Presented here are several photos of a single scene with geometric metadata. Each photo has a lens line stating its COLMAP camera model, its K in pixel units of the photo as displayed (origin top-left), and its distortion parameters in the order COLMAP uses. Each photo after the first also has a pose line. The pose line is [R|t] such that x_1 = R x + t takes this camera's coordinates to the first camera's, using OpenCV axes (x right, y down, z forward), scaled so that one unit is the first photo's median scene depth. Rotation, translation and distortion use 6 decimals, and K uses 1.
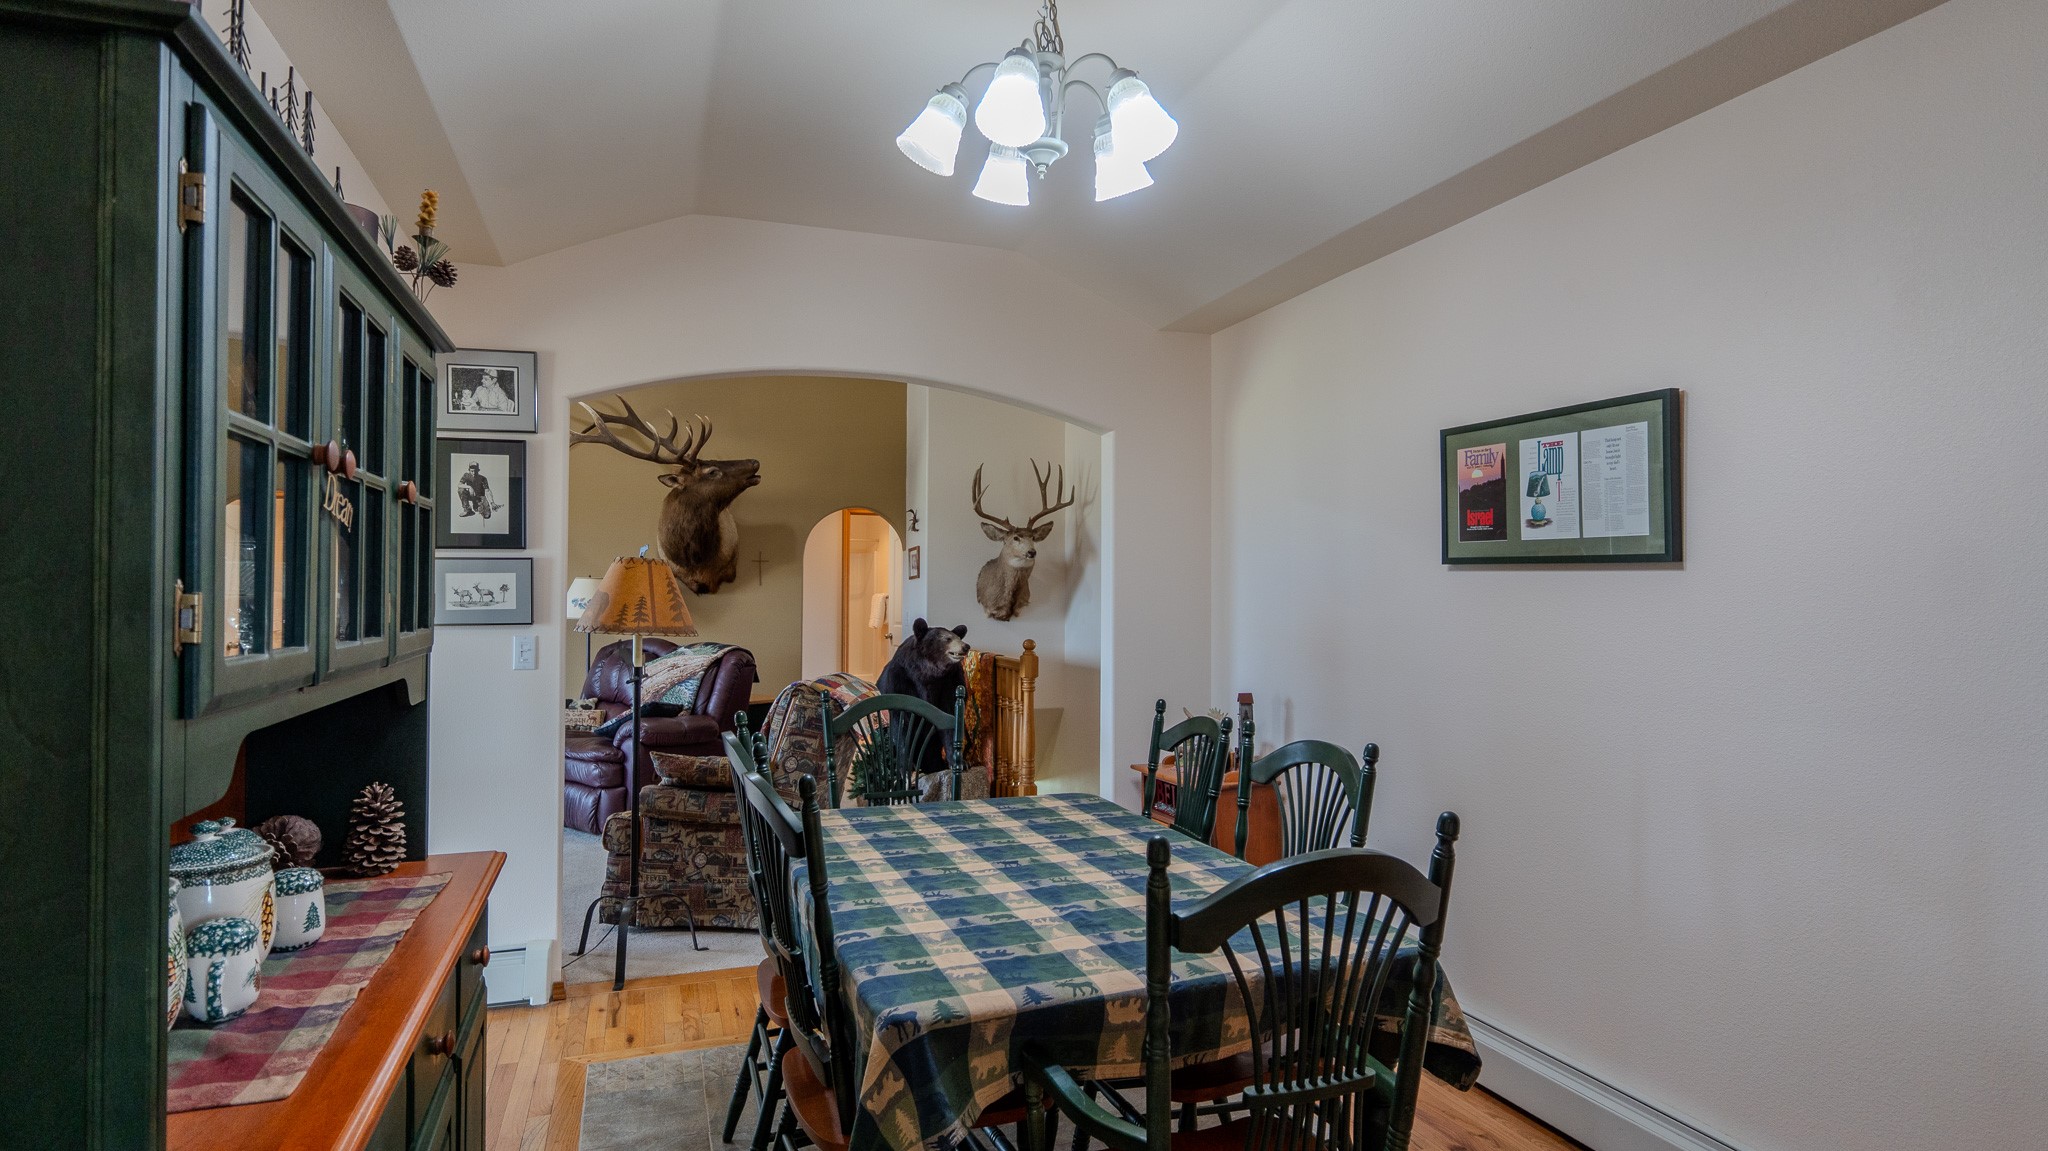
lens RADIAL K [[1077.8, 0, 1024.0], [0, 1077.8, 575.5], [0, 0, 1]] dist [-0.000548, -0.000152]
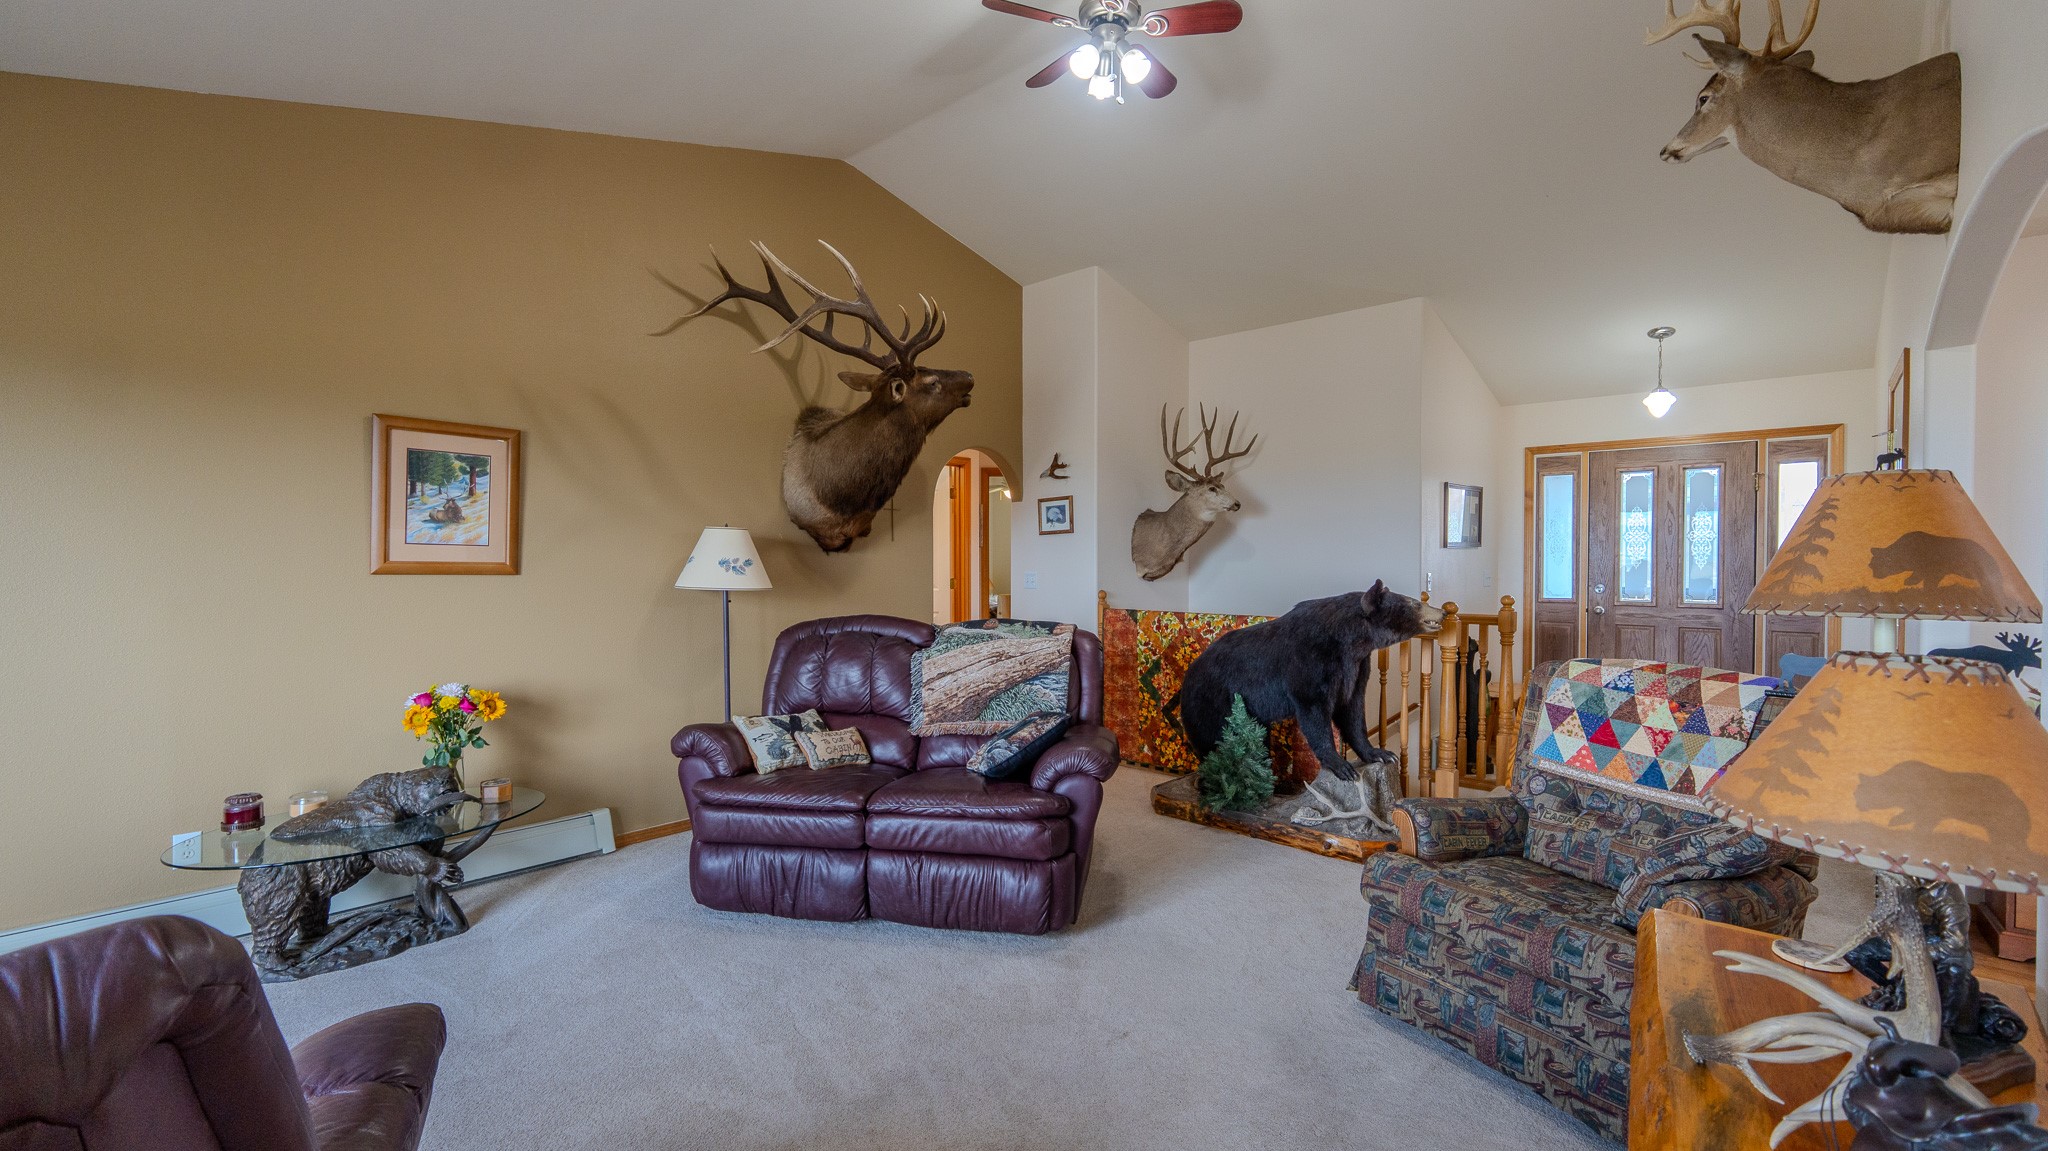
lens RADIAL K [[859.3, 0, 1021.6], [0, 859.3, 571.6], [0, 0, 1]] dist [-0.007285, -0.000286]
pose [[0.887483, -0.012098, 0.460681, -0.480605], [-0.005724, 0.999289, 0.037270, 0.008761], [-0.460805, -0.035713, 0.886783, 0.434101]]
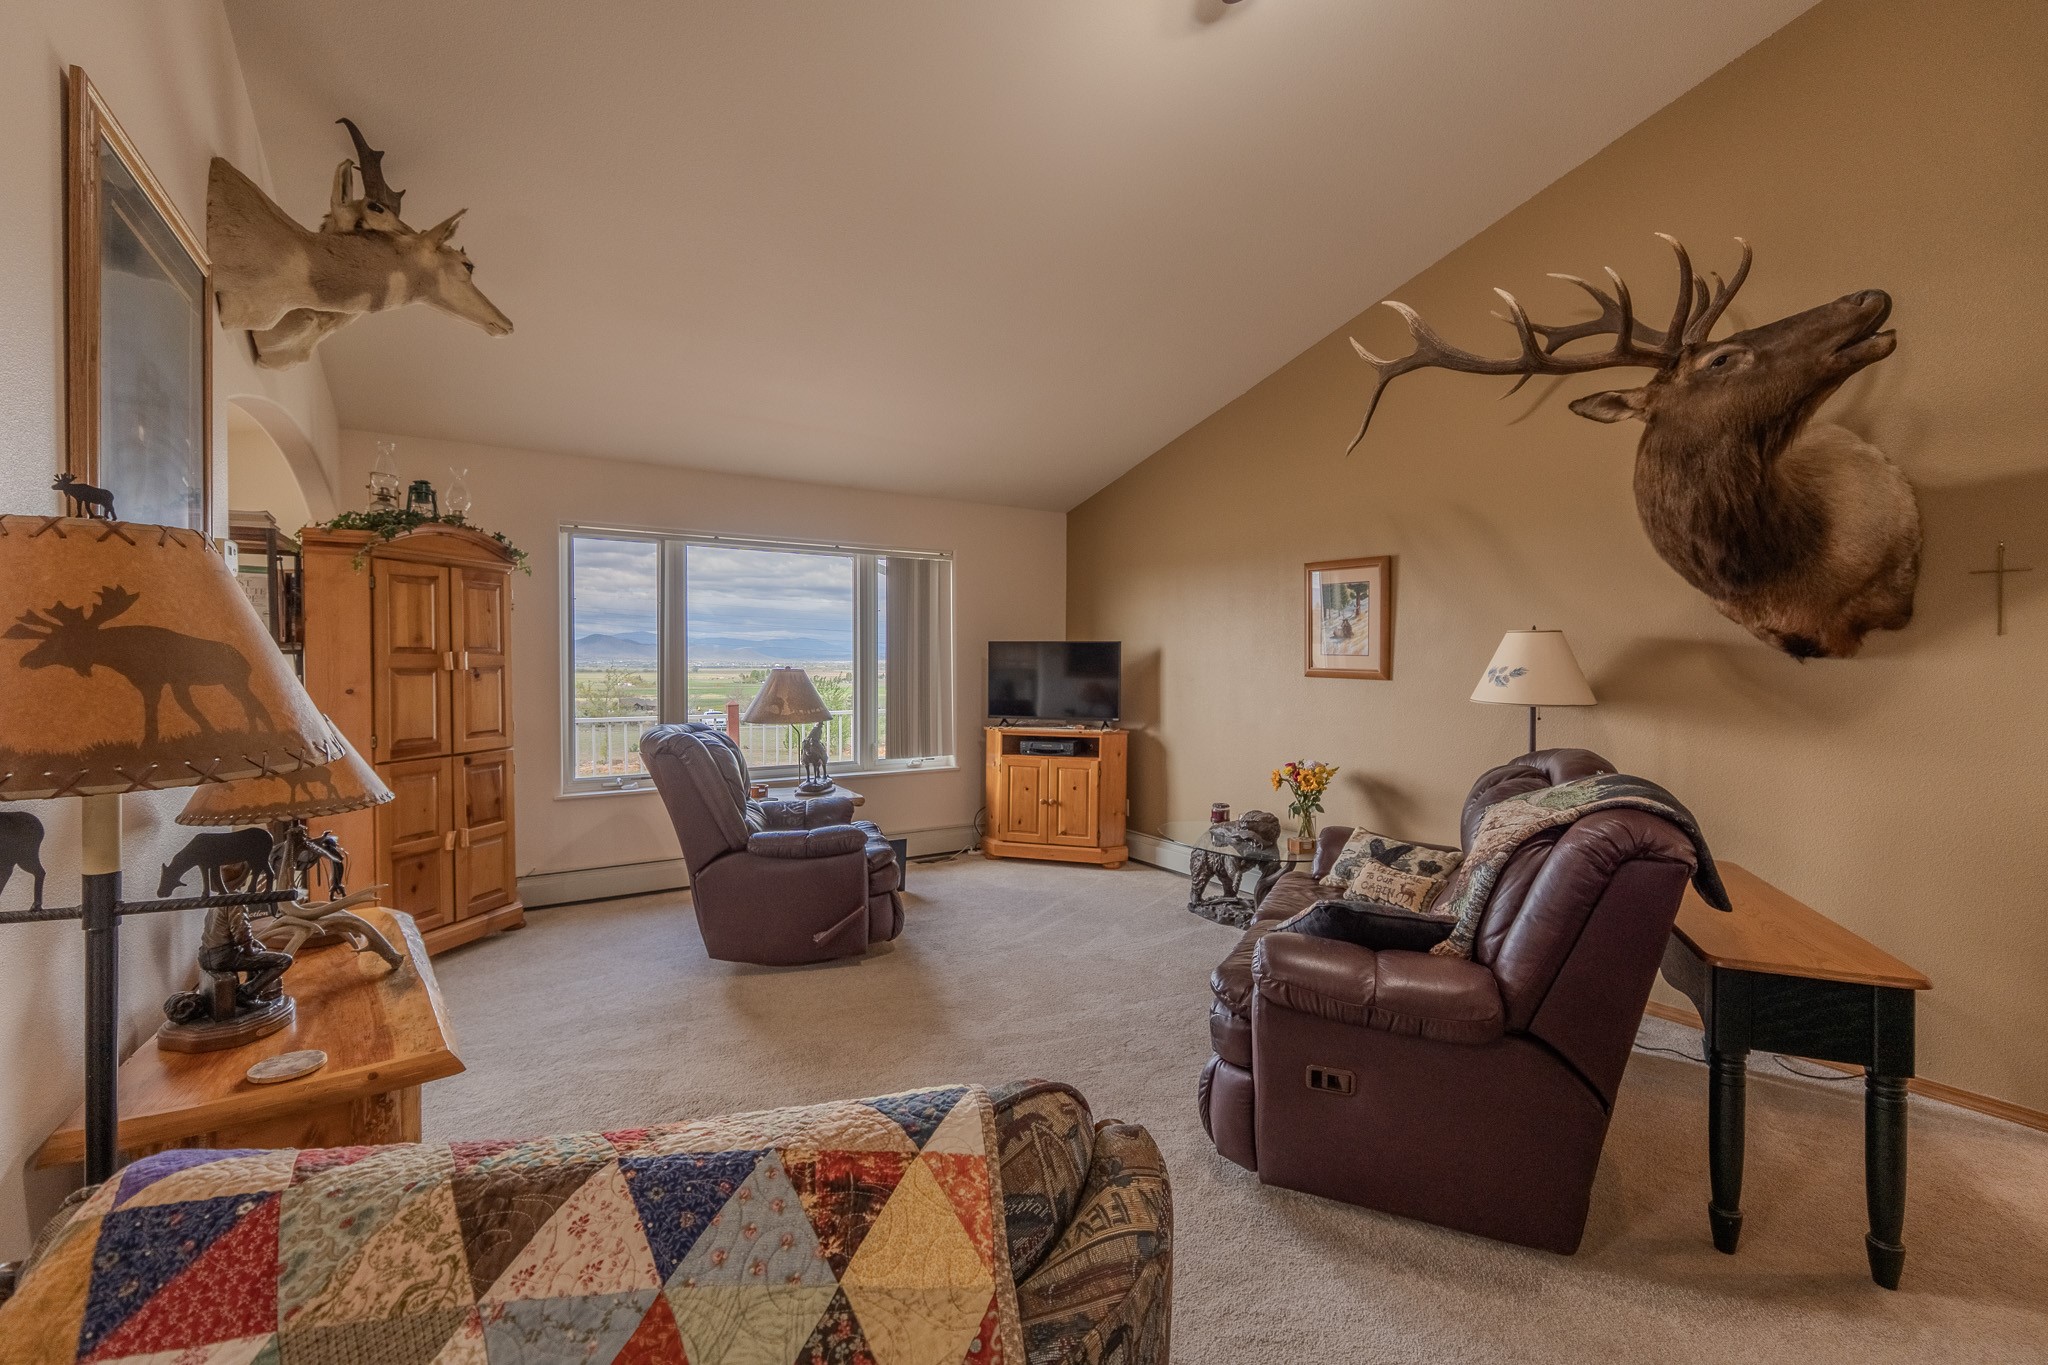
lens RADIAL K [[862.4, 0, 1025.2], [0, 862.4, 680.1], [0, 0, 1]] dist [-0.004023, -0.000073]
pose [[0.221876, 0.016034, -0.974943, -0.024293], [0.014738, 0.999695, 0.019795, 0.015234], [0.974963, -0.018760, 0.221572, 0.632961]]
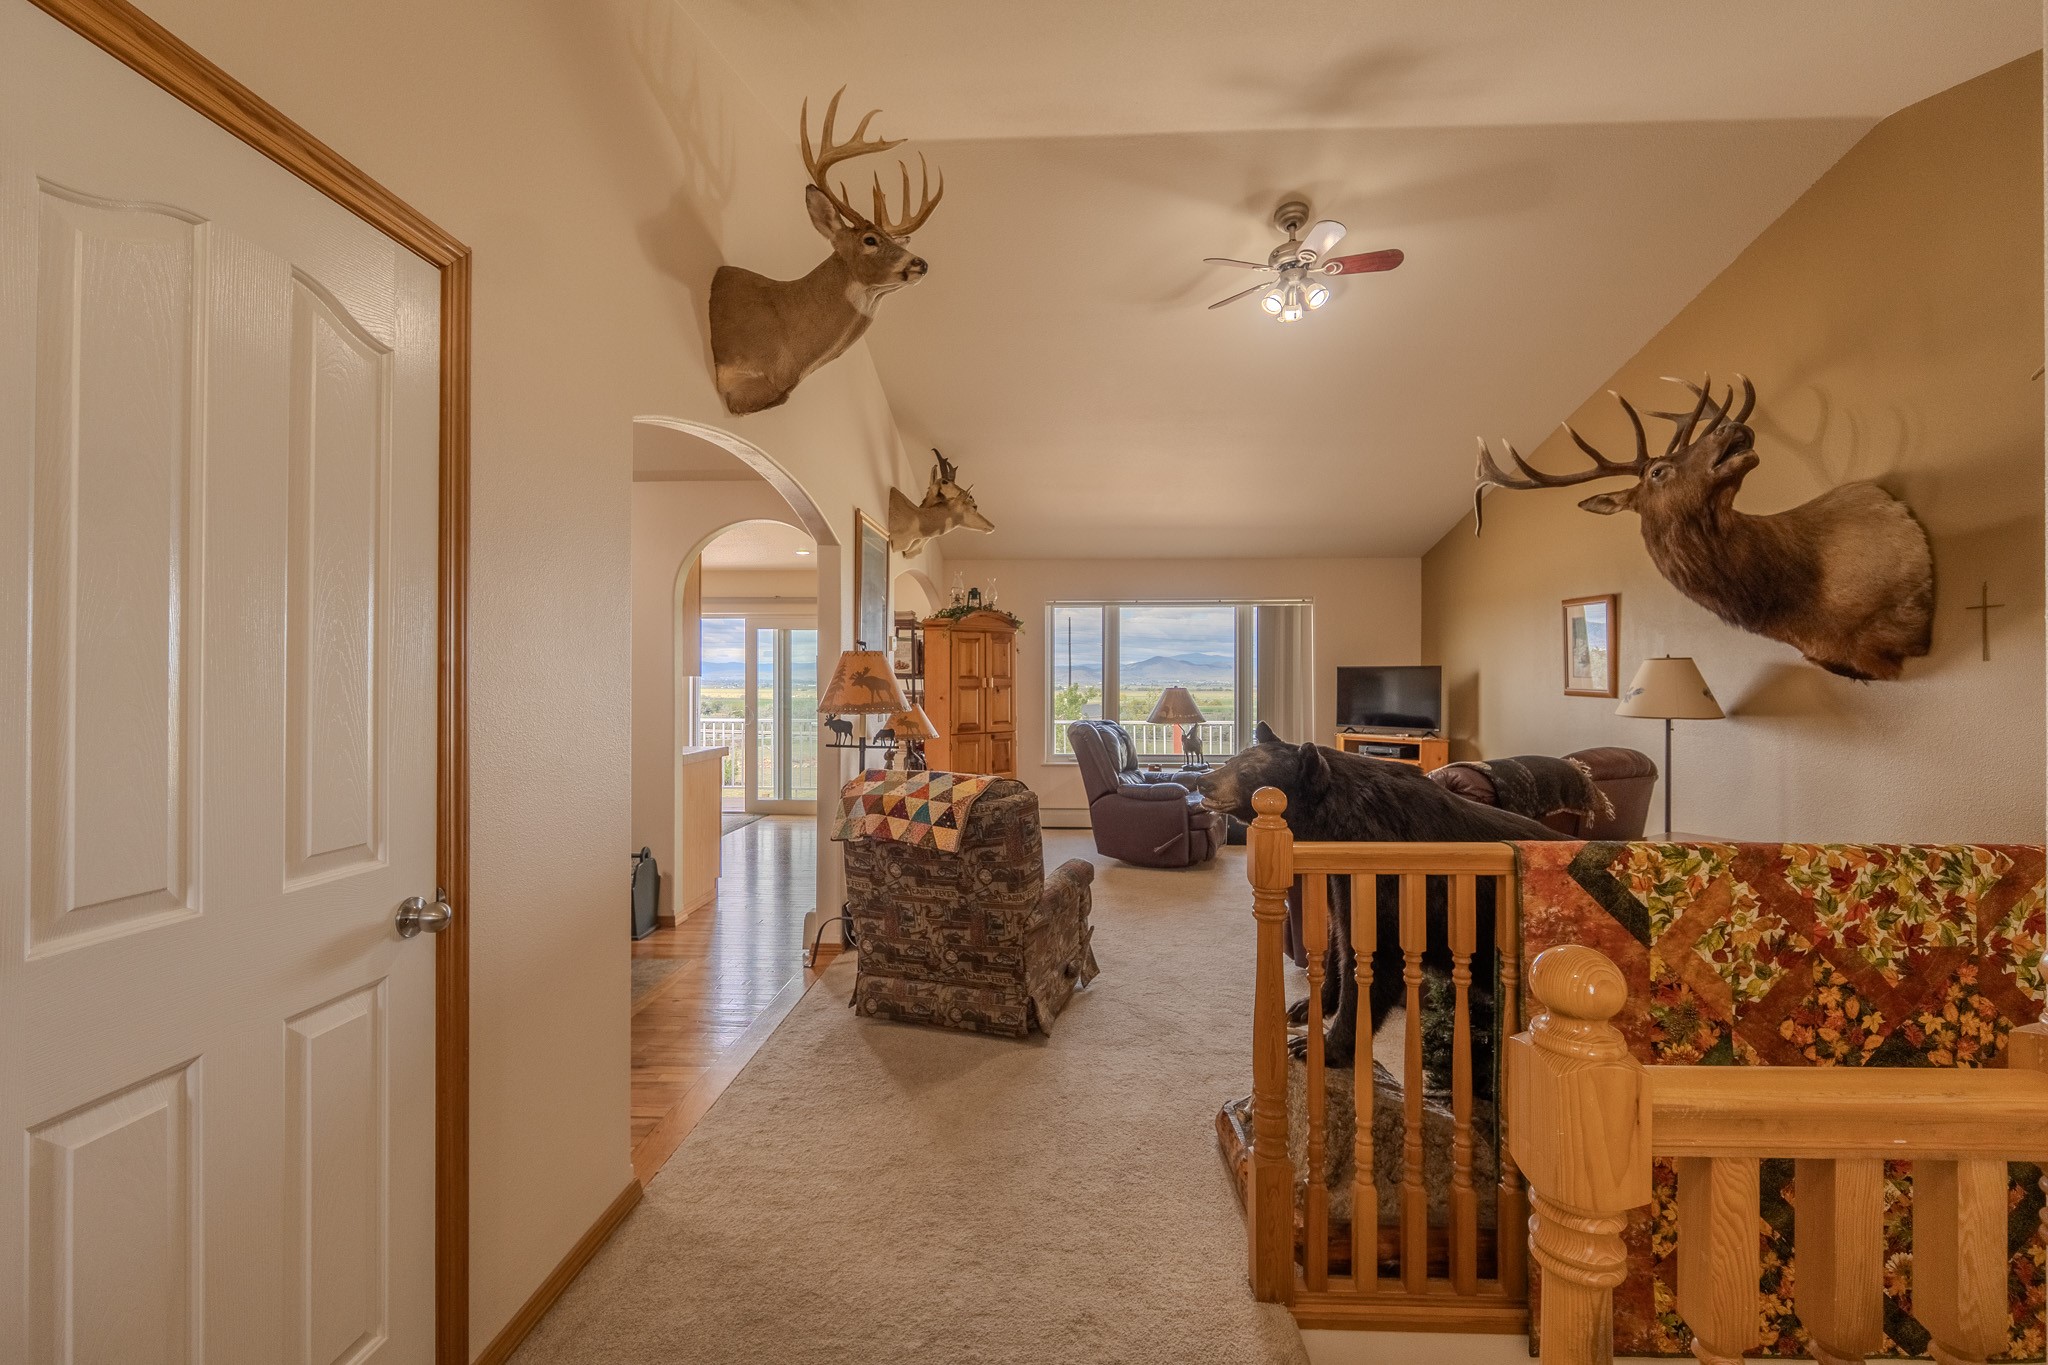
lens RADIAL K [[862.4, 0, 1025.2], [0, 862.4, 680.1], [0, 0, 1]] dist [-0.004023, -0.000073]
pose [[-0.380874, -0.006121, -0.924607, 0.263124], [0.012763, 0.999848, -0.011877, 0.017871], [0.924539, -0.016324, -0.380738, 0.814732]]
